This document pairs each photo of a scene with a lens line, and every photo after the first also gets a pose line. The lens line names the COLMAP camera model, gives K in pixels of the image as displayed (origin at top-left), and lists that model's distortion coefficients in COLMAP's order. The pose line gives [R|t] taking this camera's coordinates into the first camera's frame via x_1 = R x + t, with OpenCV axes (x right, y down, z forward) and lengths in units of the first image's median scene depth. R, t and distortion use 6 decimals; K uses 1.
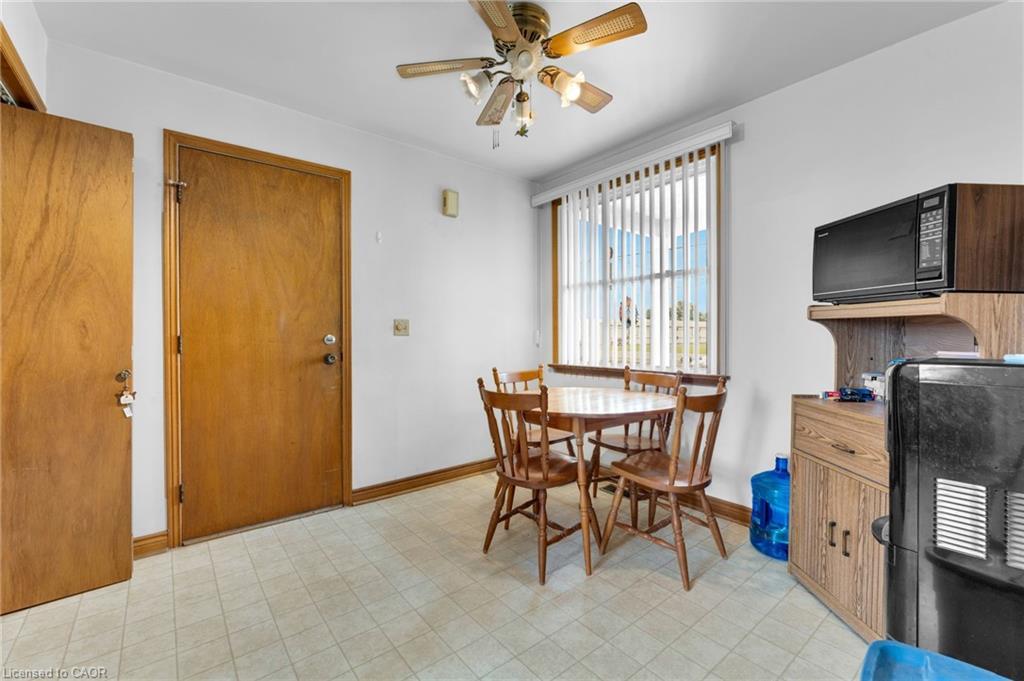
lens RADIAL K [[443.9, 0, 512.0], [0, 443.9, 340.5], [0, 0, 1]] dist [0.000026, 0.000055]
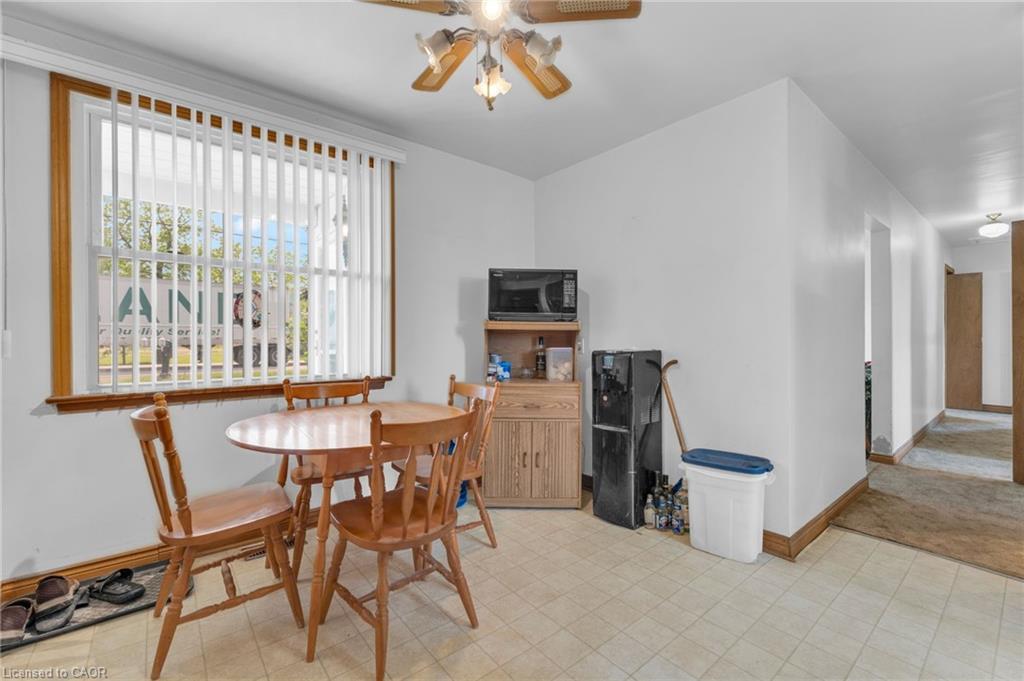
lens RADIAL K [[430.0, 0, 513.5], [0, 430.0, 341.7], [0, 0, 1]] dist [-0.000385, -0.000002]
pose [[-0.013552, -0.004804, 0.999897, -0.594391], [0.012521, 0.999909, 0.004974, -0.009222], [-0.999830, 0.012587, -0.013490, 0.719403]]
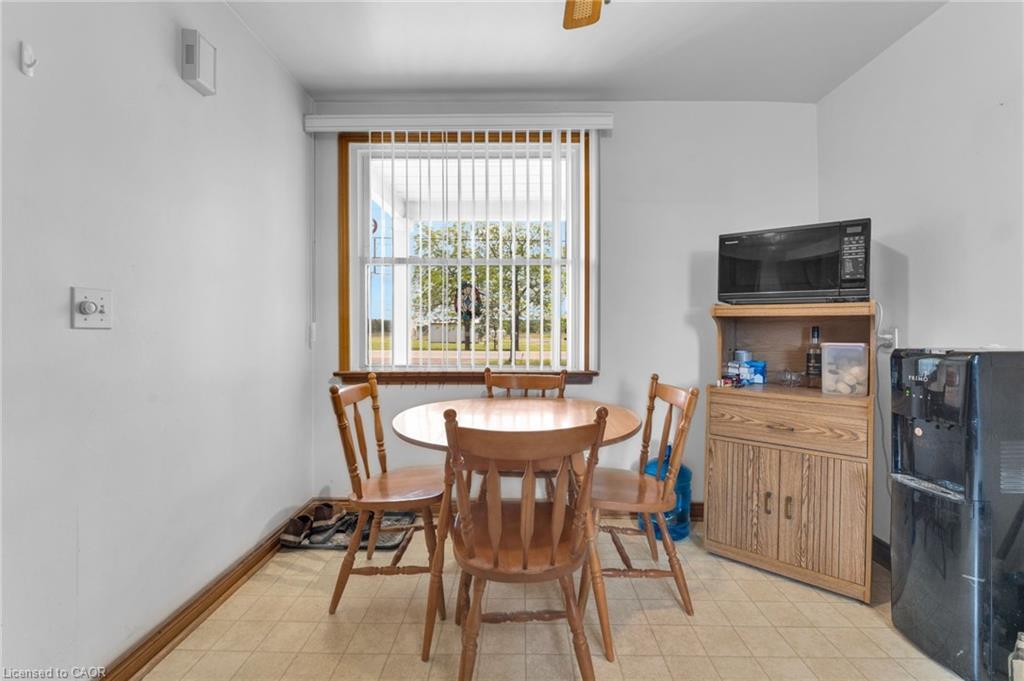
lens RADIAL K [[436.6, 0, 521.4], [0, 436.6, 334.6], [0, 0, 1]] dist [-0.000269, -0.000041]
pose [[0.626625, -0.003261, 0.779315, -0.379507], [0.006186, 0.999981, -0.000790, -0.002991], [-0.779297, 0.005316, 0.626632, 0.534712]]
